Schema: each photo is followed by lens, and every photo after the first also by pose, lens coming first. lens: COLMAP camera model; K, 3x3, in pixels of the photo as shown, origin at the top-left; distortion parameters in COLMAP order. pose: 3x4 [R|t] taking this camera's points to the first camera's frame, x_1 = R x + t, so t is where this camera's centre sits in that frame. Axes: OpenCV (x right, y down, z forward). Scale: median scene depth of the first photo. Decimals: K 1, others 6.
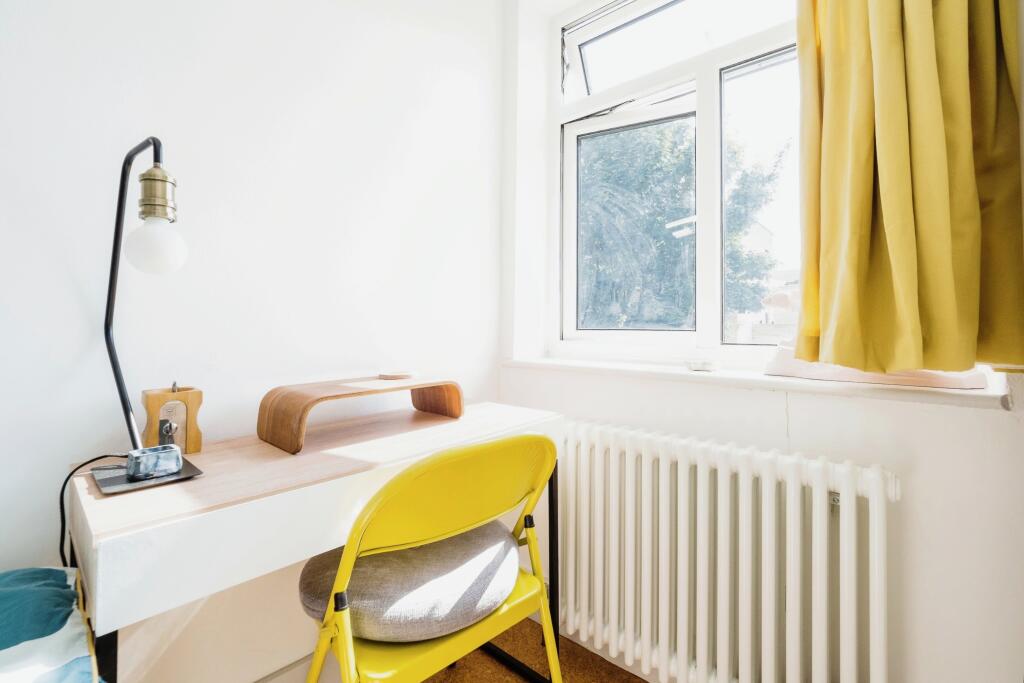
lens RADIAL K [[438.3, 0, 506.0], [0, 438.3, 333.0], [0, 0, 1]] dist [-0.004098, -0.000588]
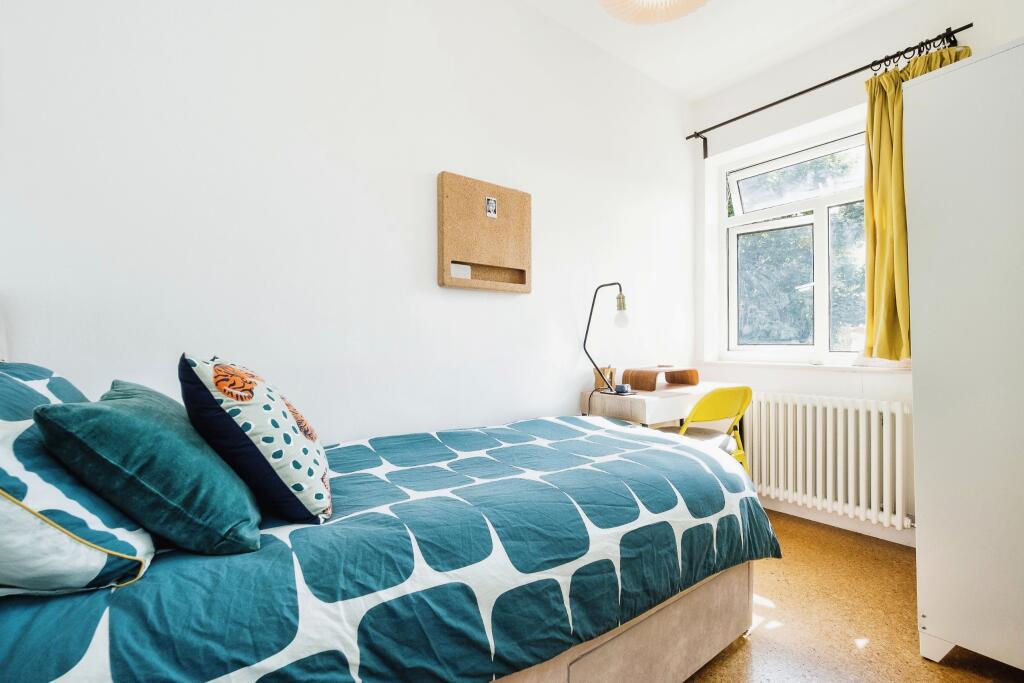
lens RADIAL K [[431.1, 0, 509.6], [0, 431.1, 352.5], [0, 0, 1]] dist [-0.002375, -0.000374]
pose [[0.982350, -0.005661, -0.186968, -0.675421], [0.007082, 0.999951, 0.006934, 0.007378], [0.186920, -0.008136, 0.982341, -1.421377]]
